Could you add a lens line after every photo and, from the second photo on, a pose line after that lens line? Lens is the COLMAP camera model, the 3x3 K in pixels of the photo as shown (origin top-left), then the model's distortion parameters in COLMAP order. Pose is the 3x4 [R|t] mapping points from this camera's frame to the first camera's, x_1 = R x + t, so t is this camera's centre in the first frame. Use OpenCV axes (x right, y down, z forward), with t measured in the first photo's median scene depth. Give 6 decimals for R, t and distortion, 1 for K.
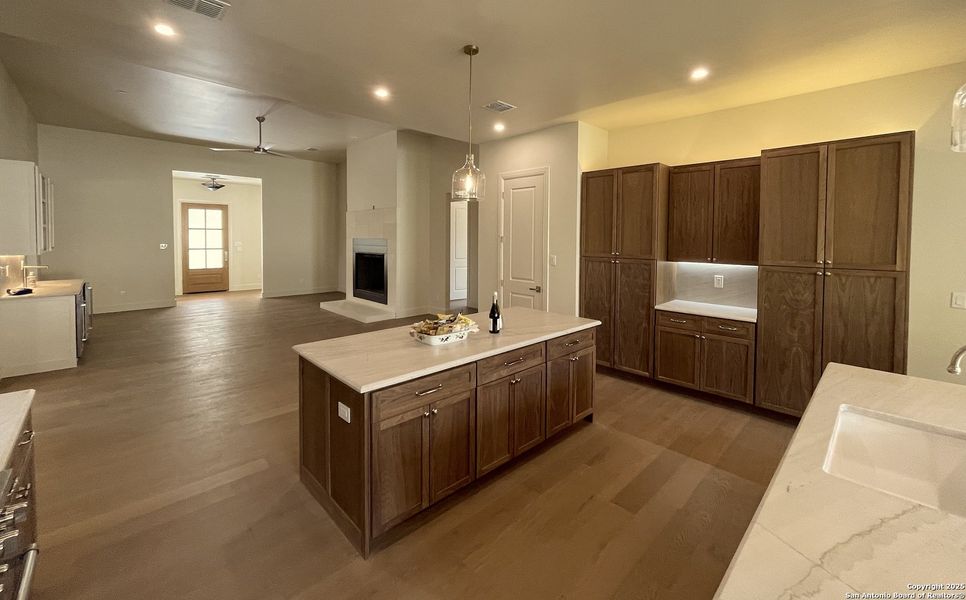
lens RADIAL K [[394.7, 0, 479.2], [0, 394.7, 248.4], [0, 0, 1]] dist [-0.003748, 0.000554]
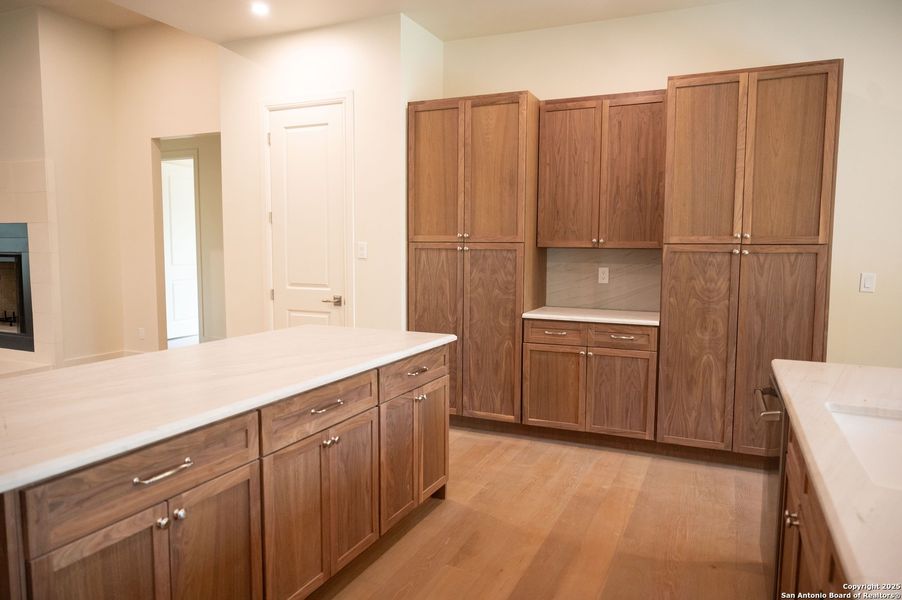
lens RADIAL K [[608.6, 0, 451.9], [0, 608.6, 304.5], [0, 0, 1]] dist [0.002763, -0.006271]
pose [[0.927517, -0.035834, 0.372059, -0.047108], [0.010983, 0.997577, 0.068699, 0.073918], [-0.373620, -0.059633, 0.925663, 0.135764]]
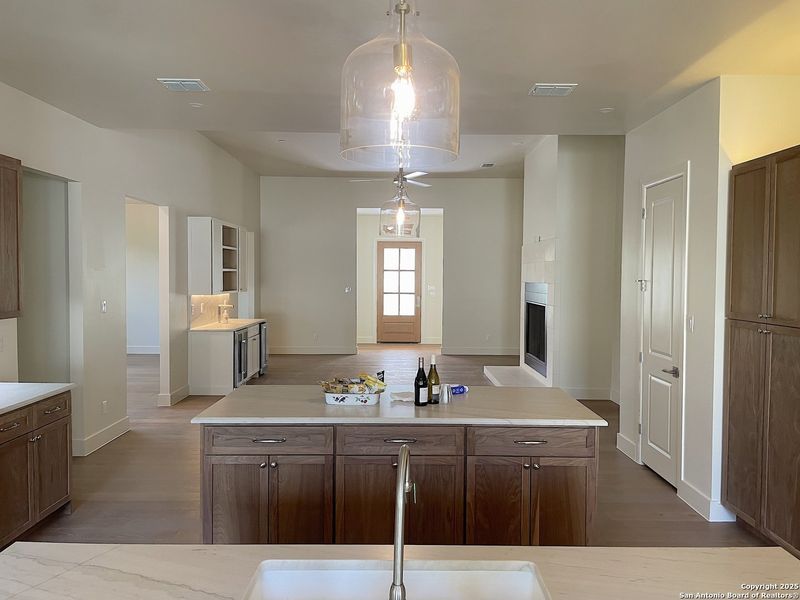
lens RADIAL K [[609.6, 0, 399.3], [0, 609.6, 297.1], [0, 0, 1]] dist [0.032832, -0.006604]
pose [[0.718421, 0.022927, -0.695231, 0.749250], [-0.022374, 0.999701, 0.009847, -0.011209], [0.695249, 0.008481, 0.718719, 0.086992]]
